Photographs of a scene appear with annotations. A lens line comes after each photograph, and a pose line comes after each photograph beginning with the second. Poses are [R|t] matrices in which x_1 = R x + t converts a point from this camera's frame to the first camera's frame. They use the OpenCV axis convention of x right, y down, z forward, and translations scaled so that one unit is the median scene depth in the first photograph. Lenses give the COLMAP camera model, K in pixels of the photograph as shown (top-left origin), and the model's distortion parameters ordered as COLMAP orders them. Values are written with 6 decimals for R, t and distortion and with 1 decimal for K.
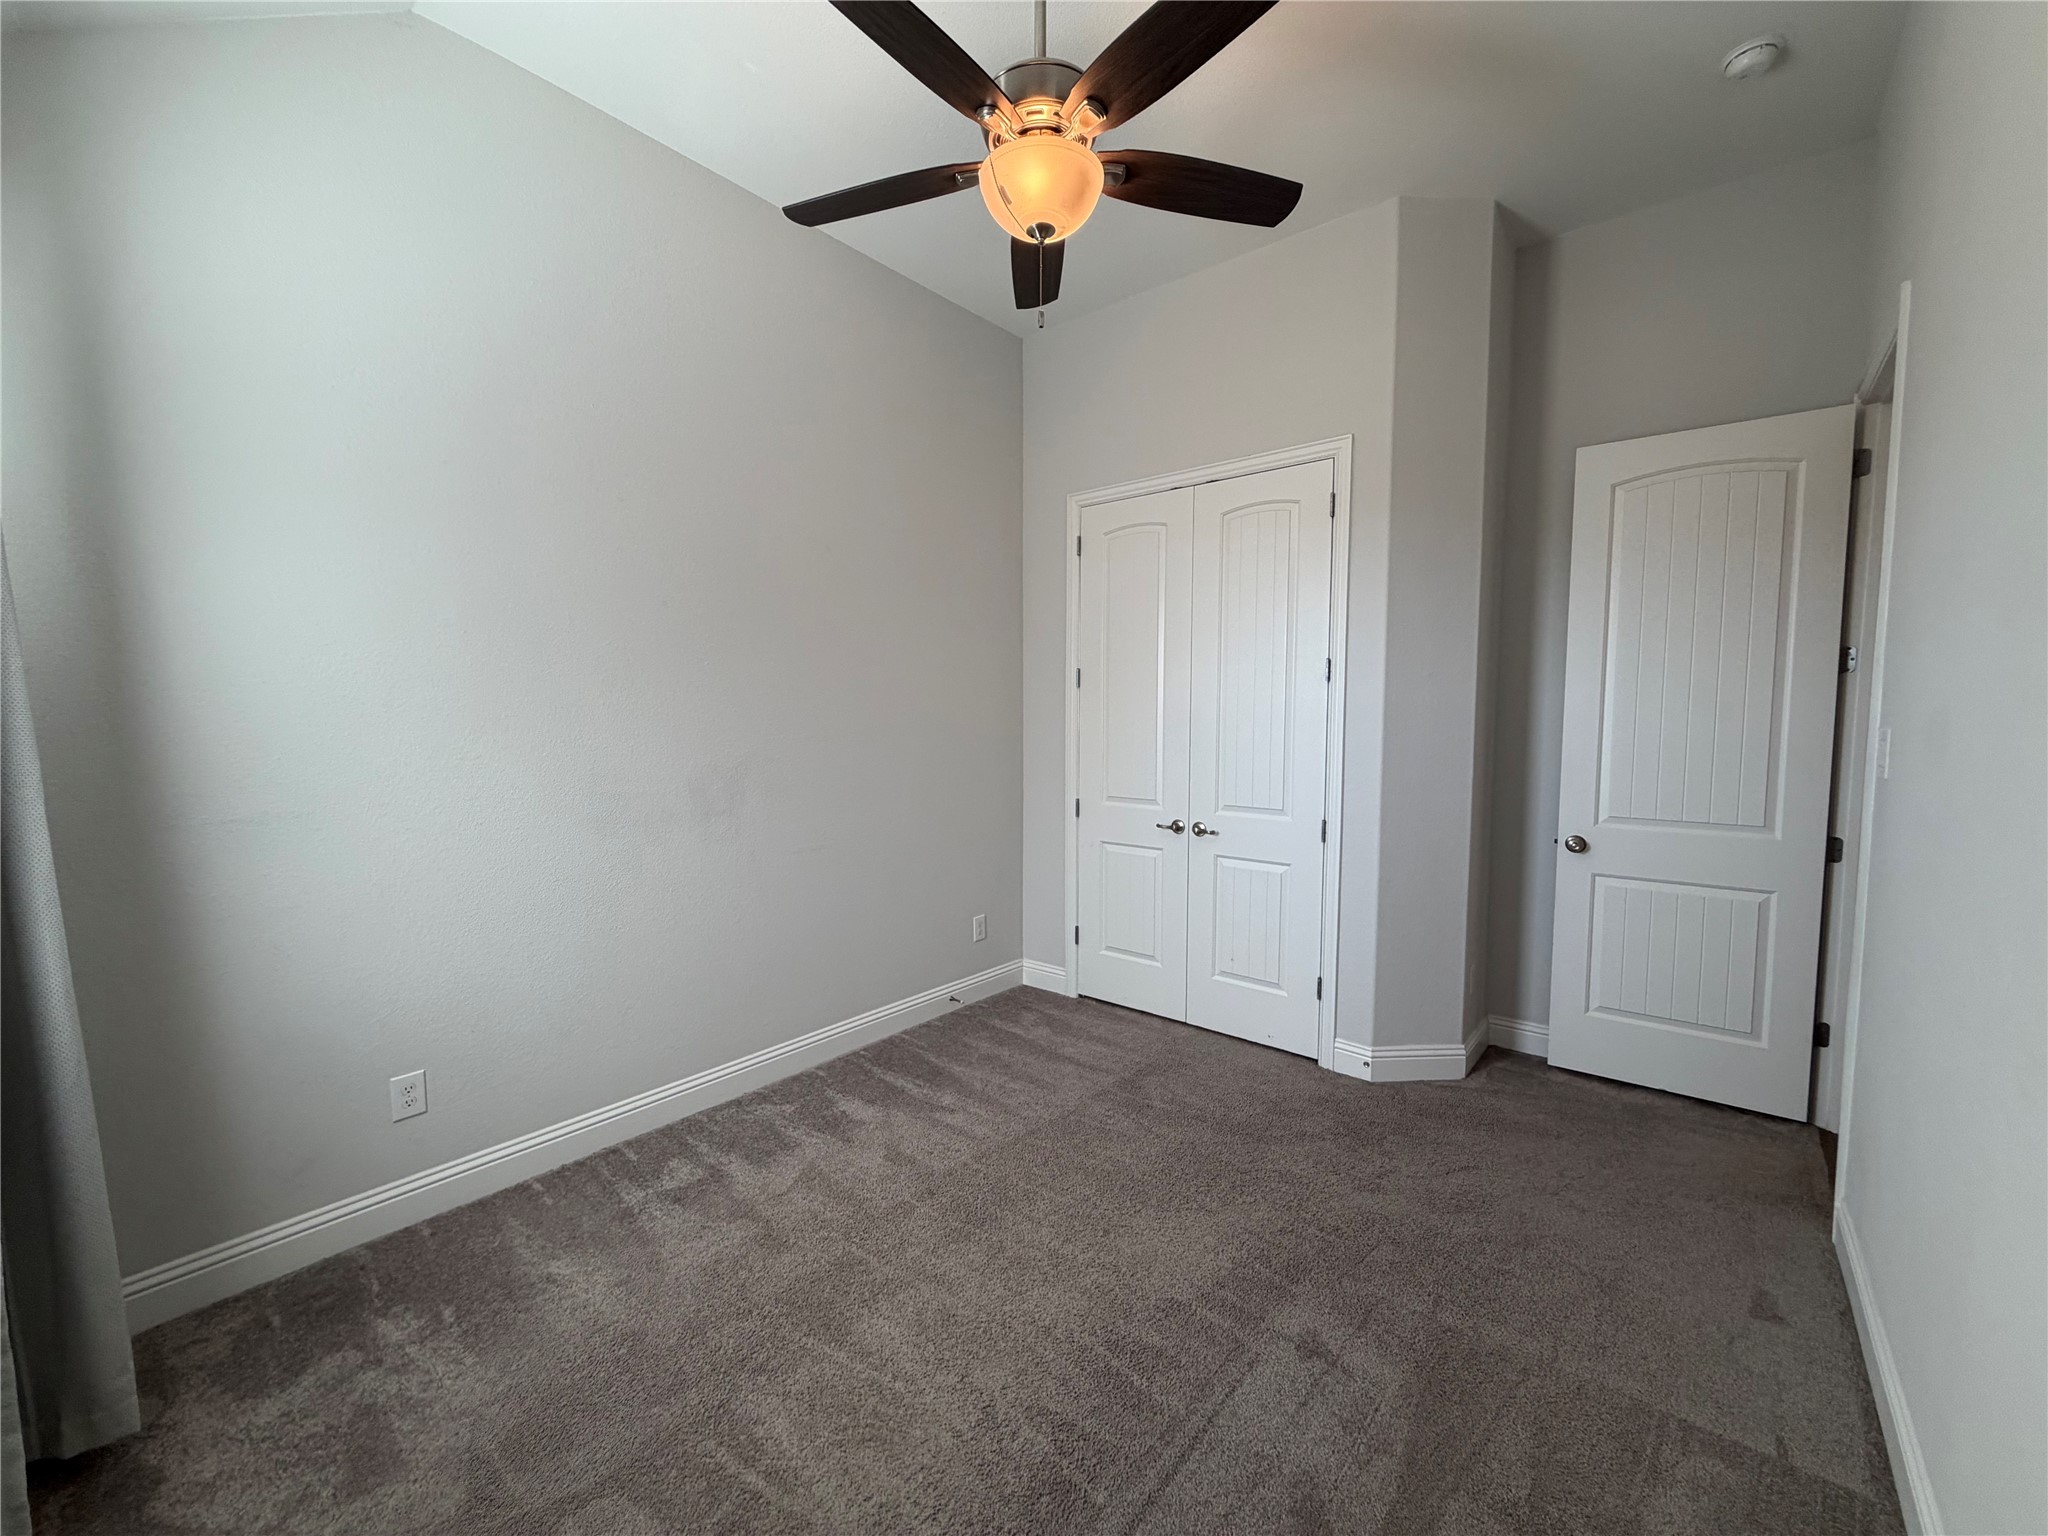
lens RADIAL K [[822.2, 0, 1025.3], [0, 822.2, 768.5], [0, 0, 1]] dist [0.000128, 0.000028]
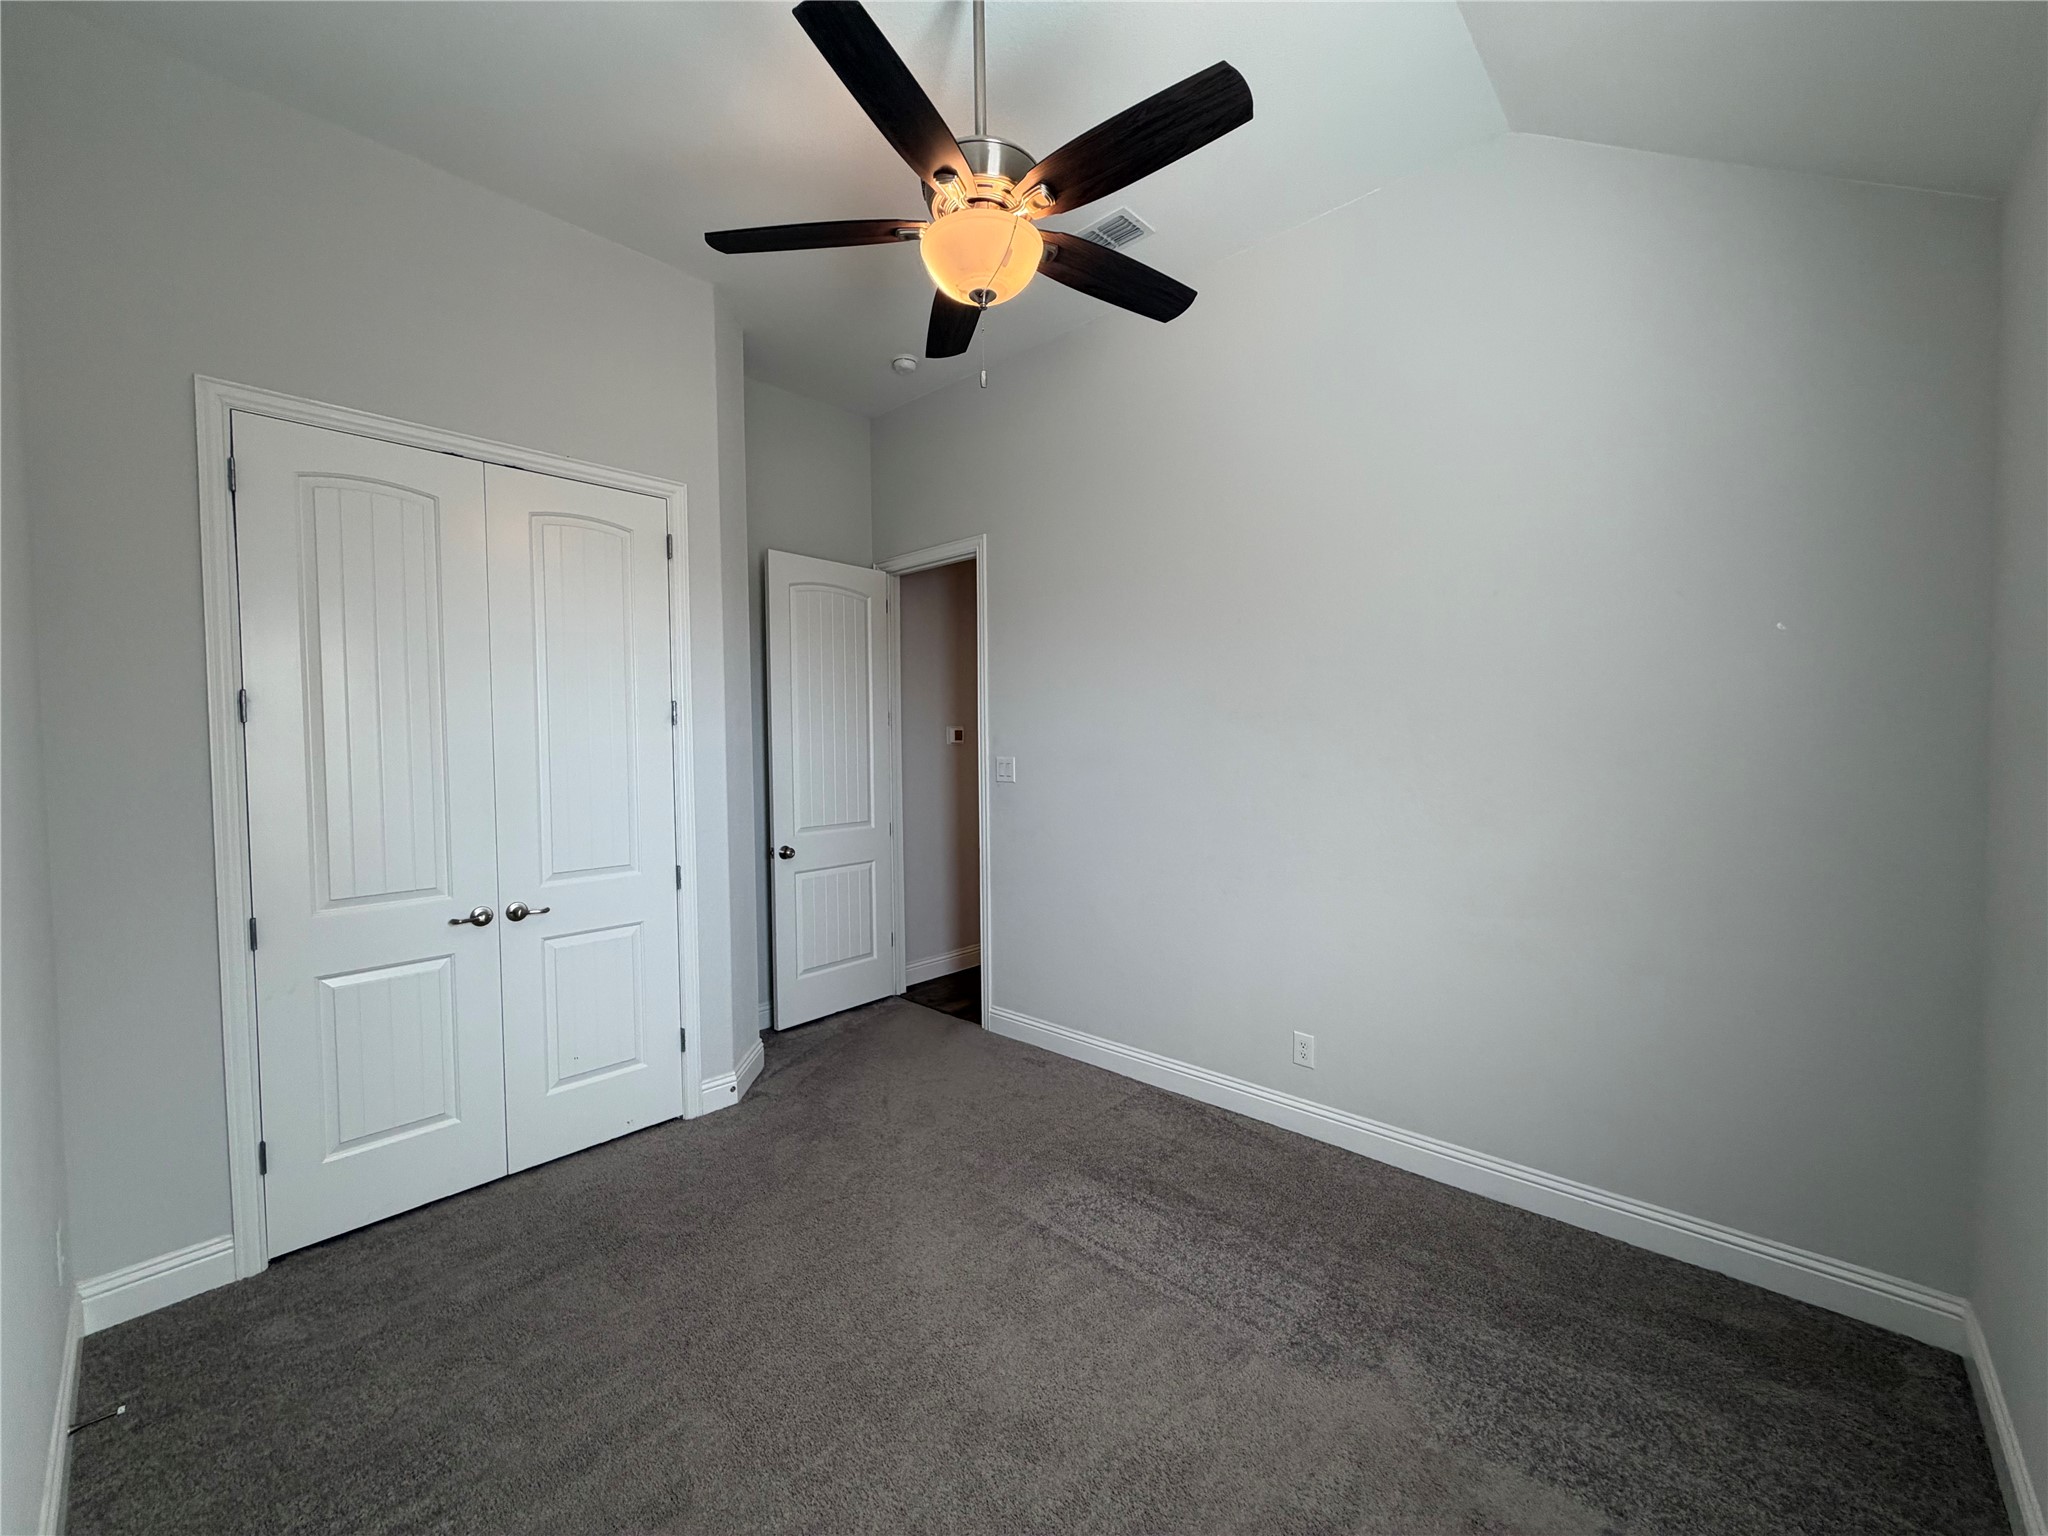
lens RADIAL K [[823.0, 0, 1015.6], [0, 823.0, 767.4], [0, 0, 1]] dist [0.000848, -0.000186]
pose [[0.057821, -0.037421, 0.997625, -0.567964], [0.088205, 0.995581, 0.032232, -0.047709], [-0.994423, 0.086132, 0.060867, 0.519532]]
